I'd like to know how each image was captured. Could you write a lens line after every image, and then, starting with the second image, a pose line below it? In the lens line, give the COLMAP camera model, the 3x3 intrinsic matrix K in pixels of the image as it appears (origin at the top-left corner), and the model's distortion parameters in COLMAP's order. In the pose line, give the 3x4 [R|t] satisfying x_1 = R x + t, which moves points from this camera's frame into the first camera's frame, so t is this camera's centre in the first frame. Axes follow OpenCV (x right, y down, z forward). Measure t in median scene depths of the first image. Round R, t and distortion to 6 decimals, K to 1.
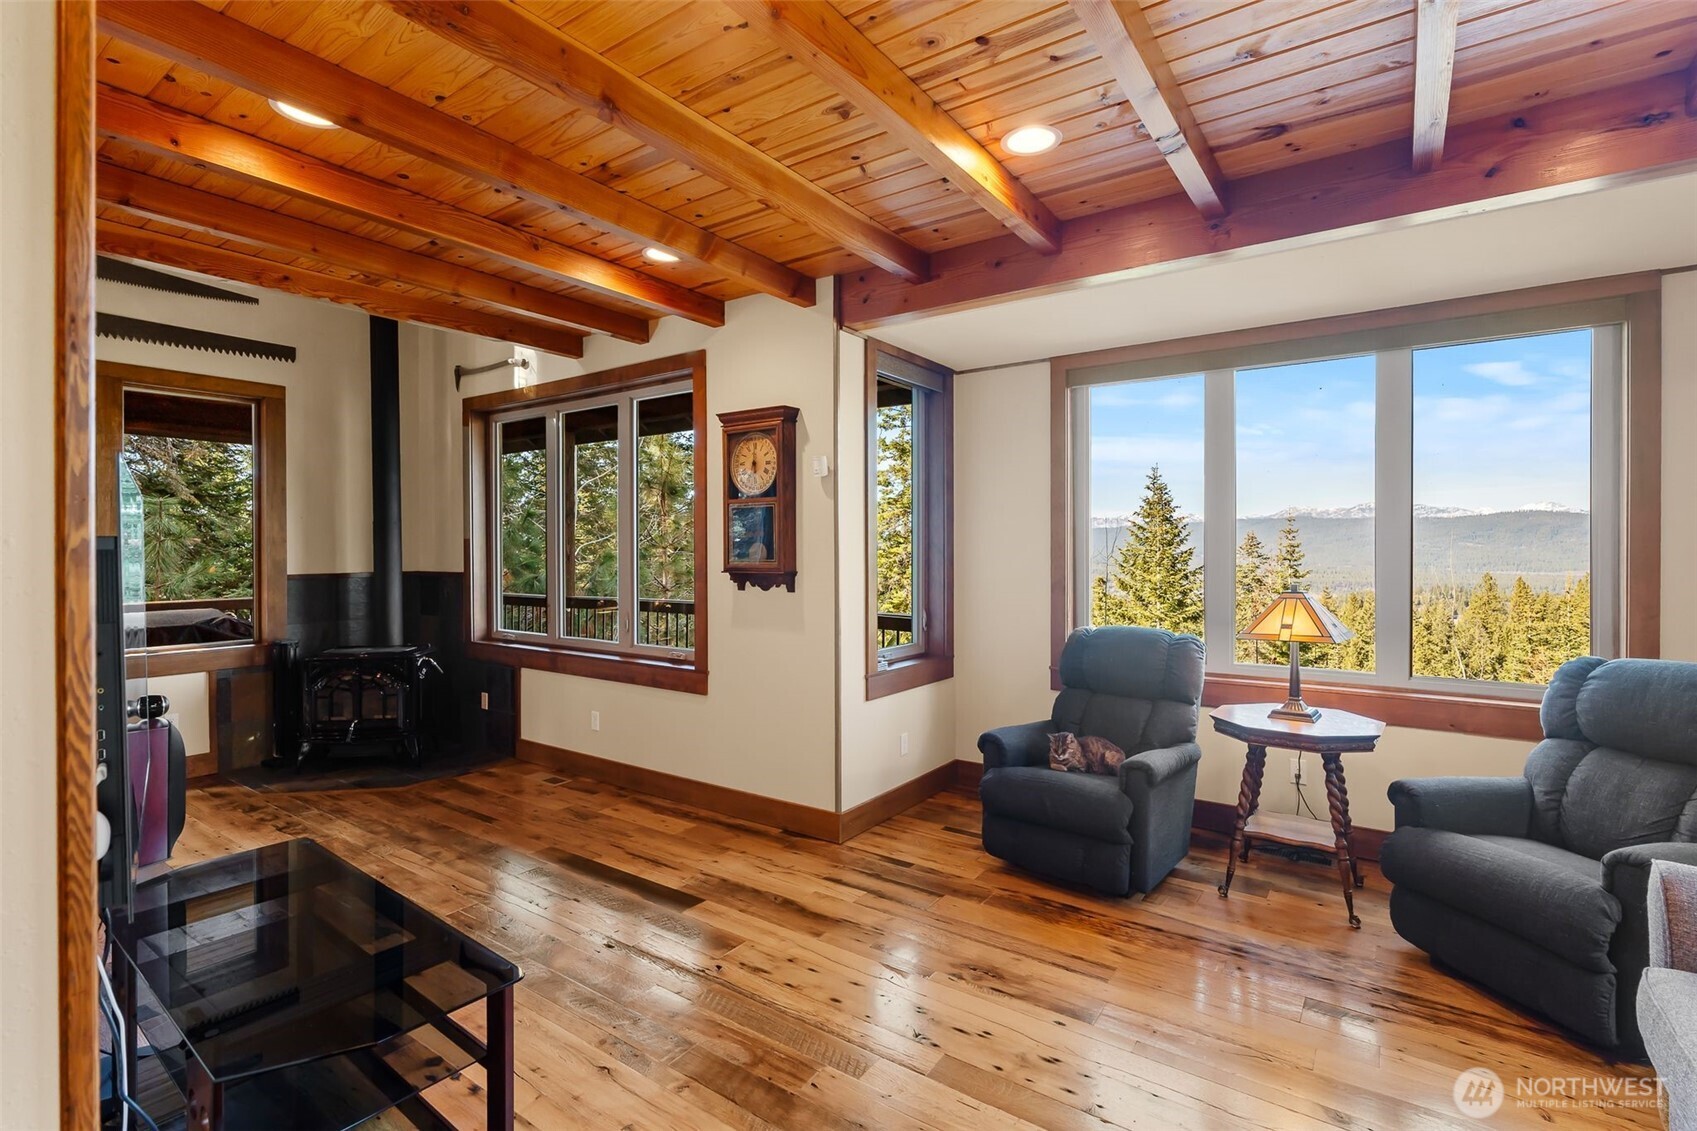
lens RADIAL K [[789.1, 0, 851.6], [0, 789.1, 549.3], [0, 0, 1]] dist [-0.009371, 0.004390]
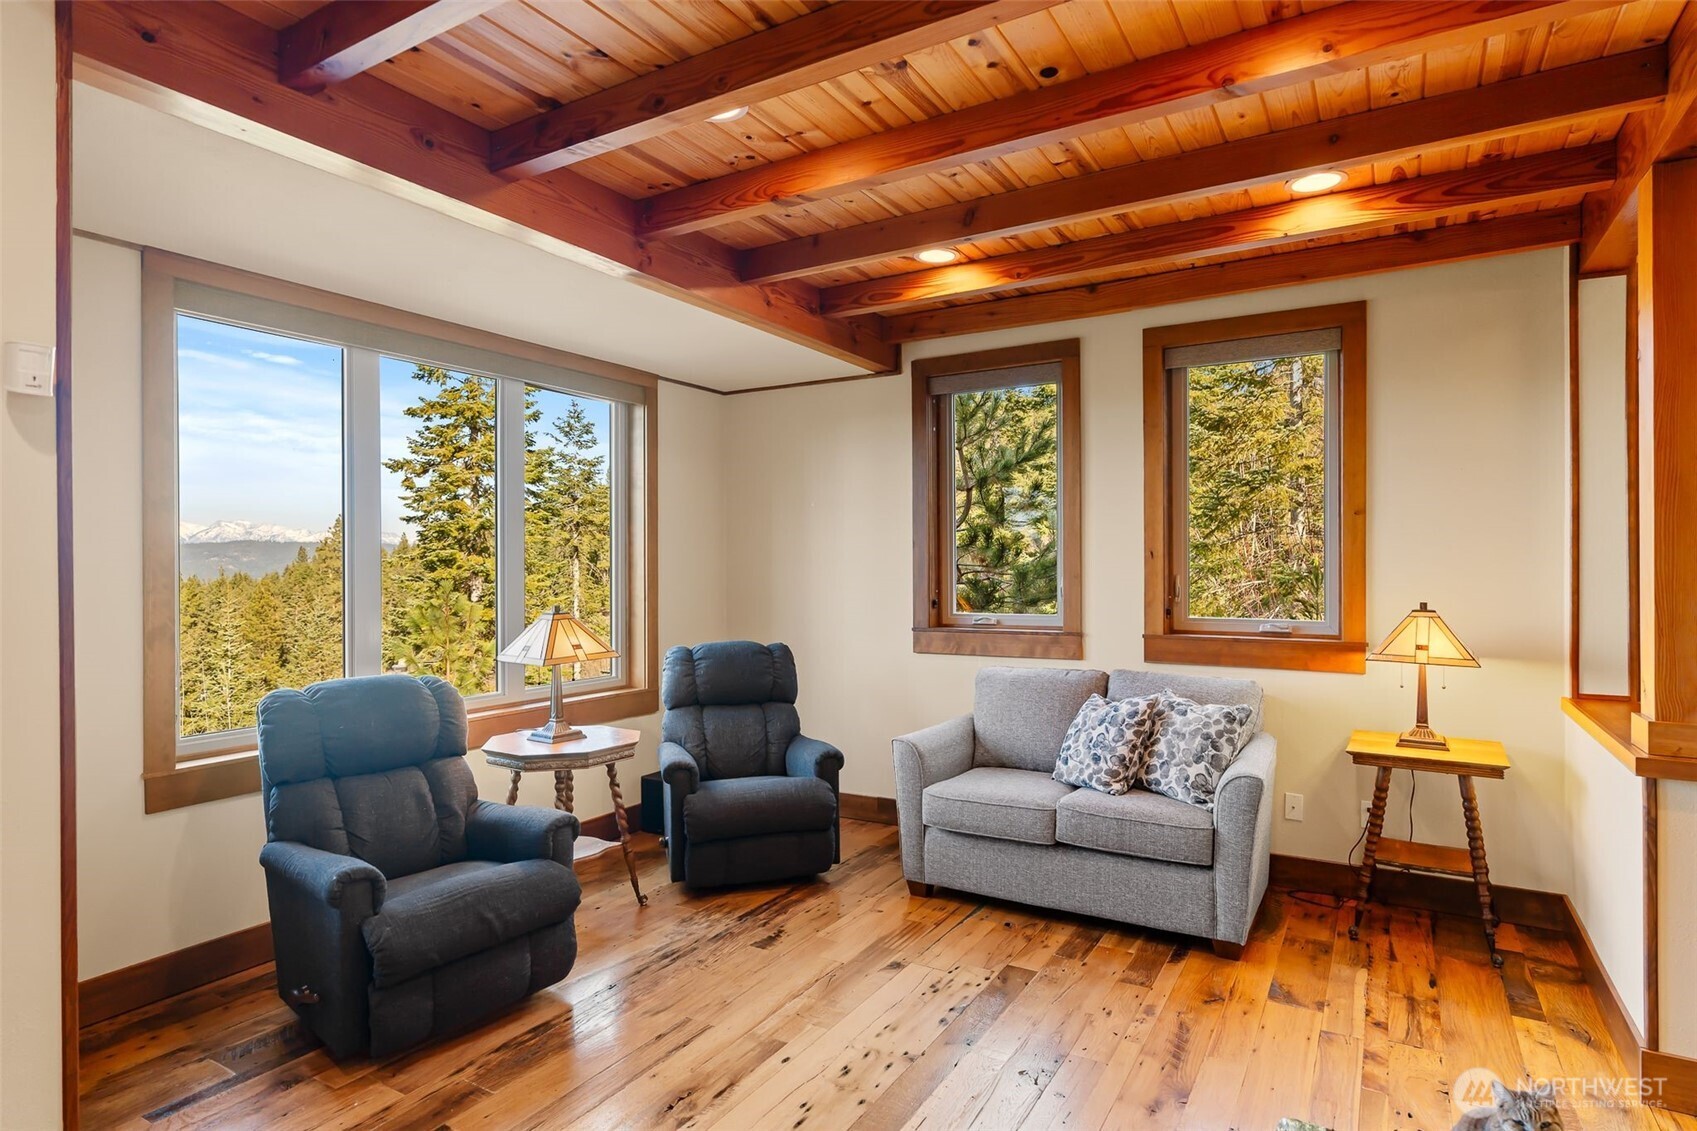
lens RADIAL K [[914.1, 0, 843.1], [0, 914.1, 567.6], [0, 0, 1]] dist [-0.004984, -0.000527]
pose [[-0.068136, -0.000226, 0.997676, -0.533642], [0.008573, 0.999963, 0.000812, -0.000796], [-0.997639, 0.008608, -0.068132, 0.623826]]
